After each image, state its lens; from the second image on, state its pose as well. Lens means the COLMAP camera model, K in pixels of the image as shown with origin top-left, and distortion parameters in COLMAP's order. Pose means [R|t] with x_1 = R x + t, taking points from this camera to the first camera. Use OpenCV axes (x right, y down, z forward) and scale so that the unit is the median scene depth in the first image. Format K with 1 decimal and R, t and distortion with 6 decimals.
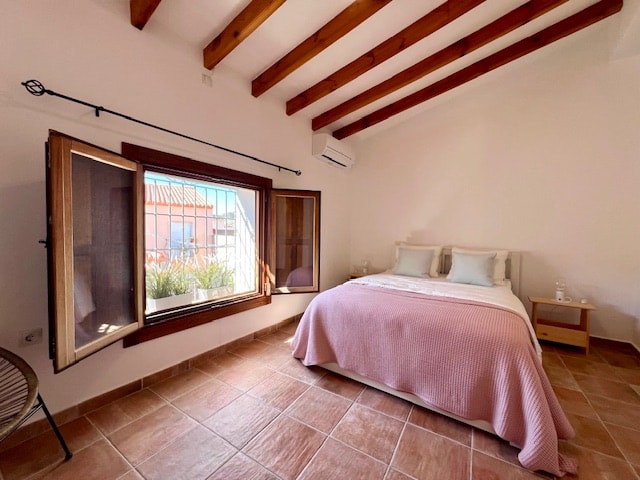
lens RADIAL K [[258.1, 0, 320.0], [0, 258.1, 240.0], [0, 0, 1]] dist [0.000191, 0.000423]
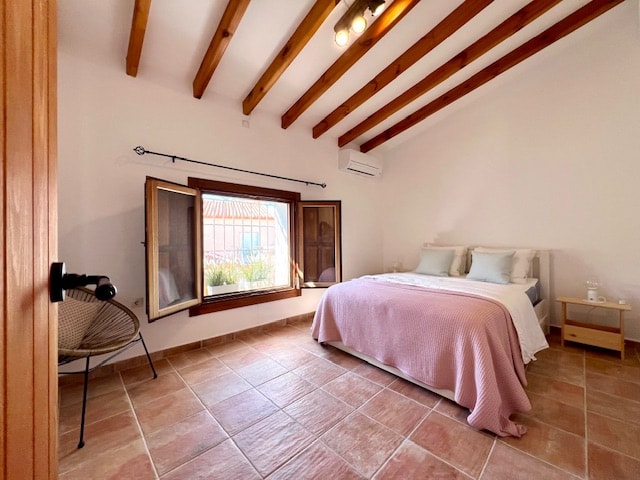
lens RADIAL K [[258.1, 0, 320.0], [0, 258.1, 240.0], [0, 0, 1]] dist [0.000399, 0.000030]
pose [[0.970065, -0.023530, -0.241702, 0.271890], [0.016326, 0.999362, -0.031766, 0.037746], [0.242296, 0.026869, 0.969830, -0.210090]]
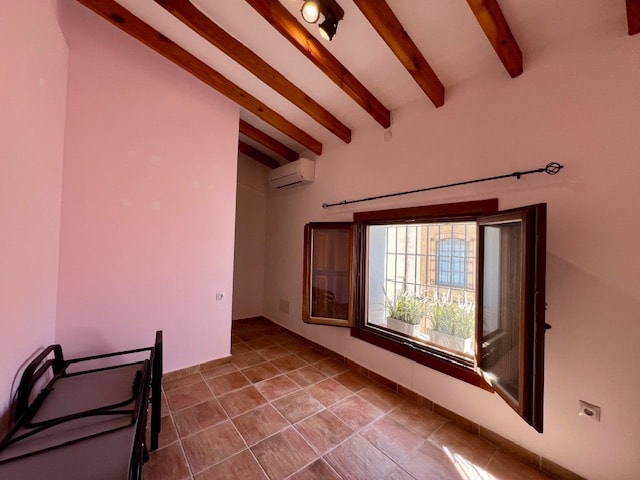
lens RADIAL K [[258.1, 0, 320.0], [0, 258.1, 240.0], [0, 0, 1]] dist [0.000191, 0.000423]
pose [[-0.290680, -0.054488, -0.955268, 0.793761], [-0.081614, 0.996151, -0.031985, -0.104630], [0.953333, 0.068666, -0.294008, 1.096357]]
